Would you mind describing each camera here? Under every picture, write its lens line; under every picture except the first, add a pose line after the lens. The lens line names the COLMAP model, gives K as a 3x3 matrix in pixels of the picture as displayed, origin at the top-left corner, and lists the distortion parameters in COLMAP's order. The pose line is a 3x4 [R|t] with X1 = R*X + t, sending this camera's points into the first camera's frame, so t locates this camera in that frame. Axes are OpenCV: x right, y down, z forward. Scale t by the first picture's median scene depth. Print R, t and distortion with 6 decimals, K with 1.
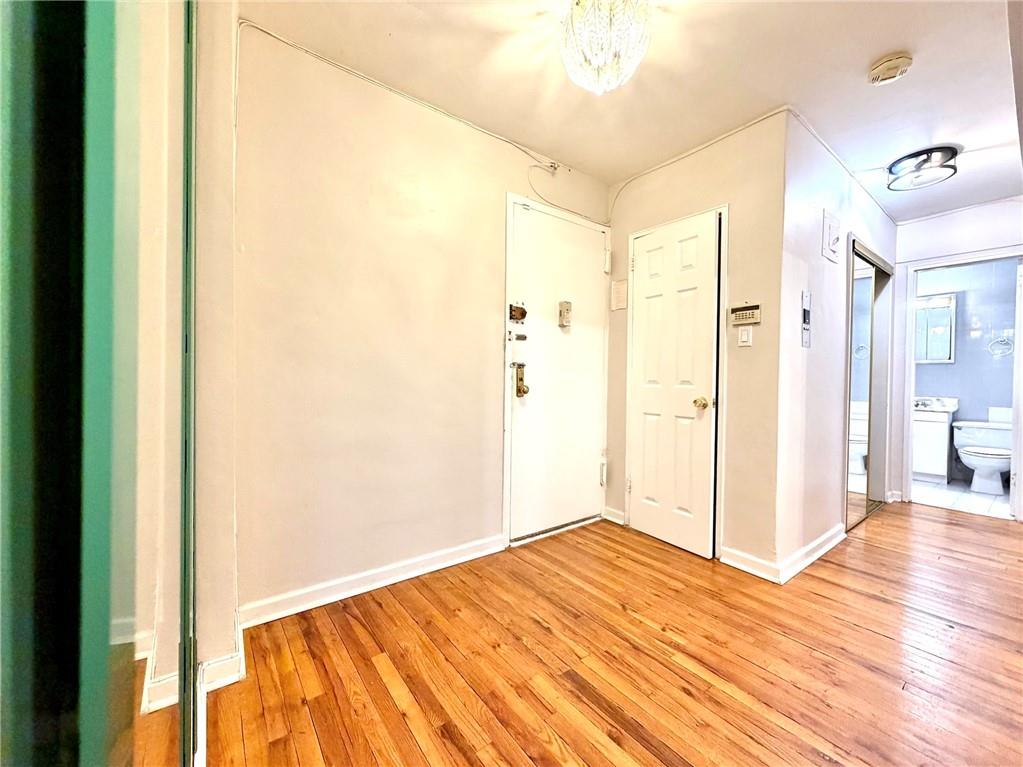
lens RADIAL K [[409.1, 0, 512.6], [0, 409.1, 384.5], [0, 0, 1]] dist [-0.002949, 0.000287]
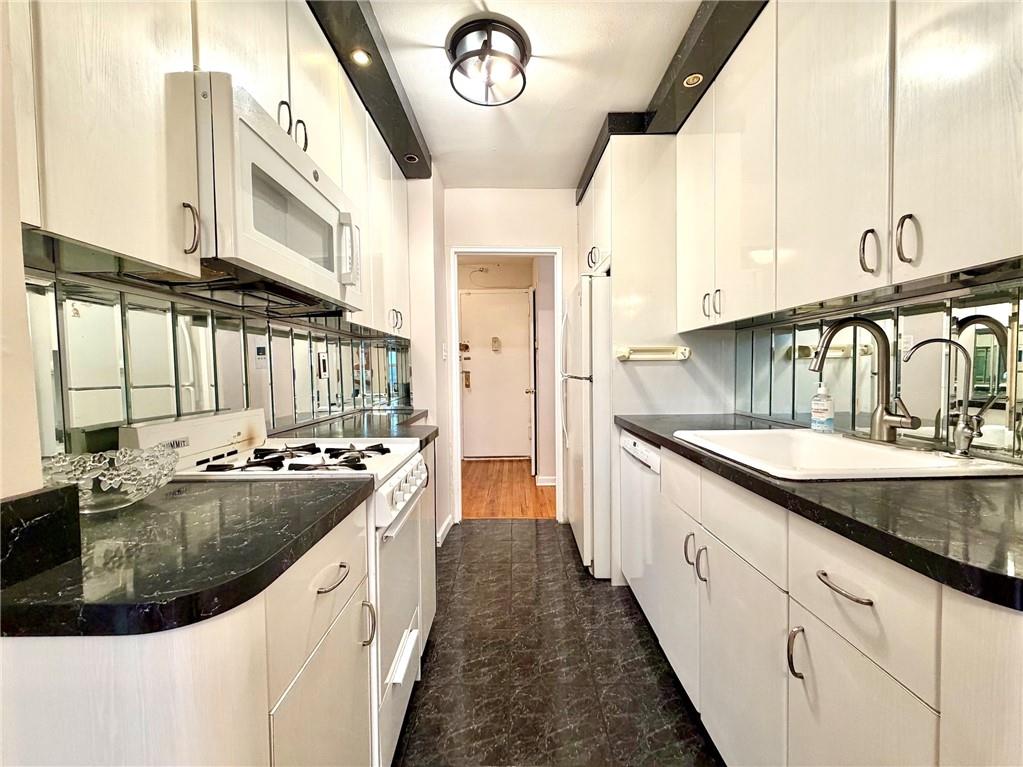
lens RADIAL K [[409.1, 0, 506.5], [0, 409.1, 386.6], [0, 0, 1]] dist [-0.002949, 0.000287]
pose [[0.789281, 0.006500, -0.613998, 1.624523], [0.008247, 0.999742, 0.021185, -0.019471], [0.613977, -0.021784, 0.789023, -0.557892]]
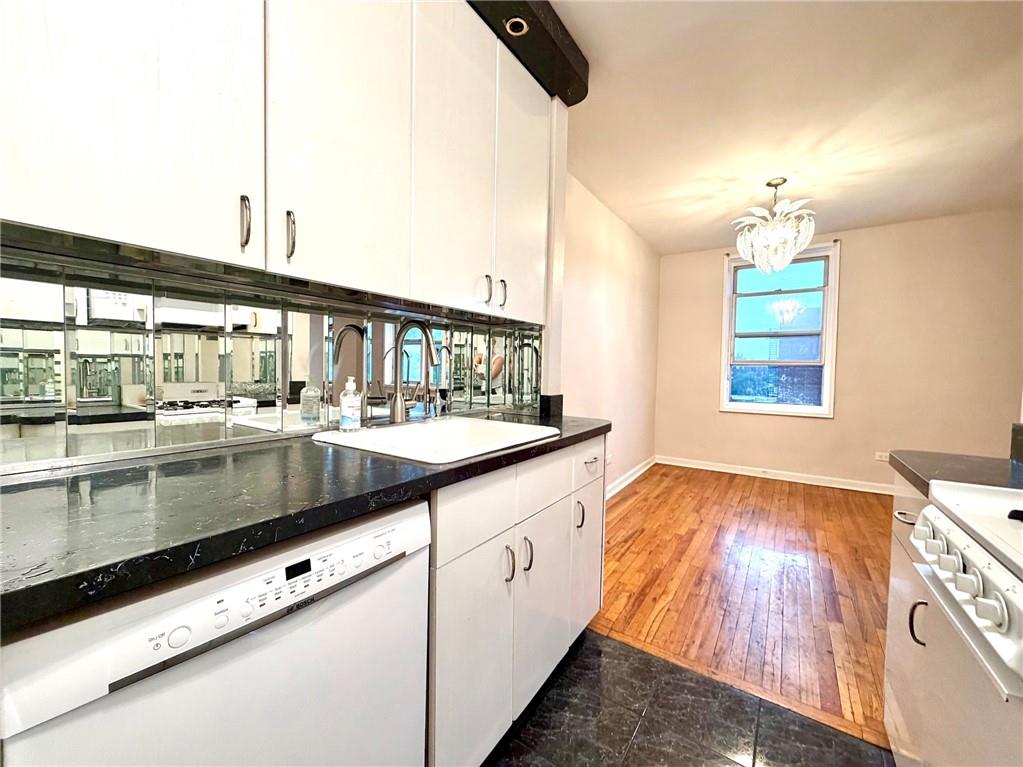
lens RADIAL K [[409.1, 0, 508.5], [0, 409.1, 383.4], [0, 0, 1]] dist [-0.002949, 0.000287]
pose [[-0.311641, -0.054406, 0.948641, 1.014433], [-0.010543, 0.998496, 0.053802, -0.023673], [-0.950141, 0.006766, -0.311746, 0.211807]]
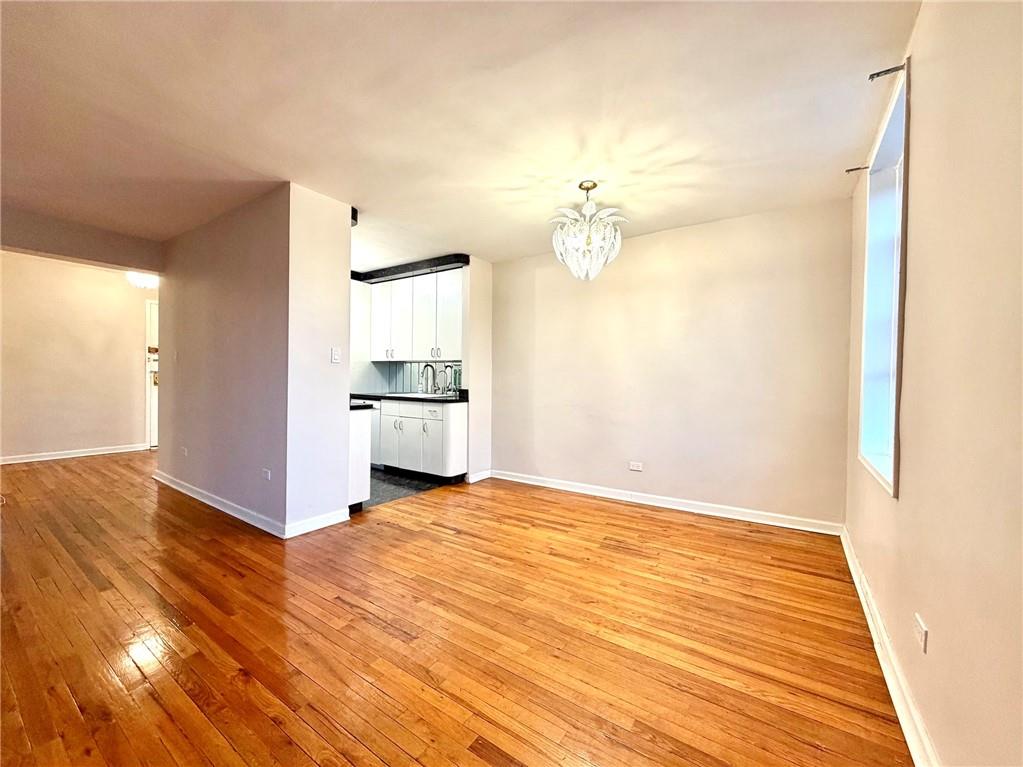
lens RADIAL K [[409.1, 0, 512.1], [0, 409.1, 383.0], [0, 0, 1]] dist [-0.002949, 0.000287]
pose [[0.949561, -0.000538, 0.313583, 1.389572], [-0.000395, 0.999996, 0.002912, 0.008302], [-0.313583, -0.002889, 0.949556, -2.114659]]
